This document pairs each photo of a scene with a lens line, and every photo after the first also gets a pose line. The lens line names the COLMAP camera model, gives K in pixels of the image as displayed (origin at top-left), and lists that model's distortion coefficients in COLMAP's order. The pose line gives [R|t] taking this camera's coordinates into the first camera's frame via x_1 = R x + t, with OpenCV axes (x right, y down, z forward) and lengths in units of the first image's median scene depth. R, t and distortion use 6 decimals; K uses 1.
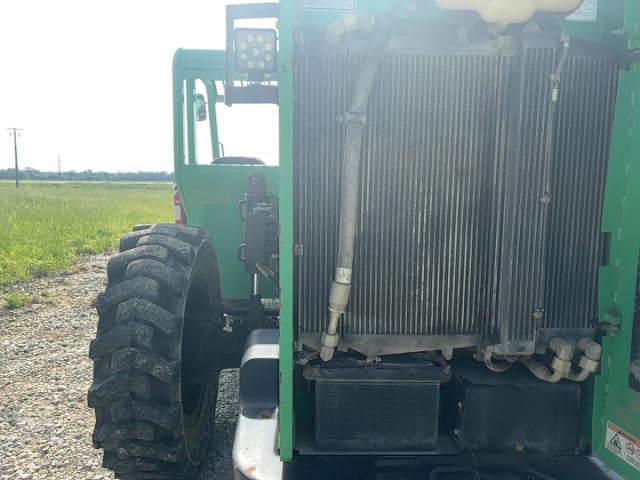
lens RADIAL K [[485.6, 0, 320.0], [0, 485.6, 240.0], [0, 0, 1]] dist [0.050075, -0.064656]
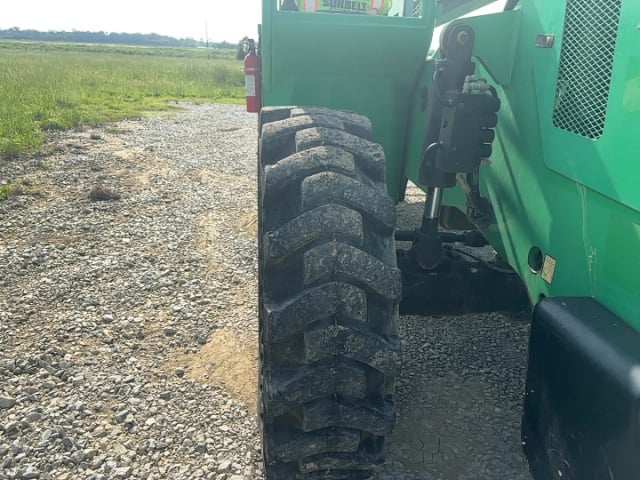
lens RADIAL K [[485.6, 0, 320.0], [0, 485.6, 240.0], [0, 0, 1]] dist [0.050075, -0.064656]
pose [[0.995954, -0.000327, 0.089865, -0.261350], [-0.021933, 0.968870, 0.246596, -0.016419], [-0.087148, -0.247569, 0.964943, 0.254730]]
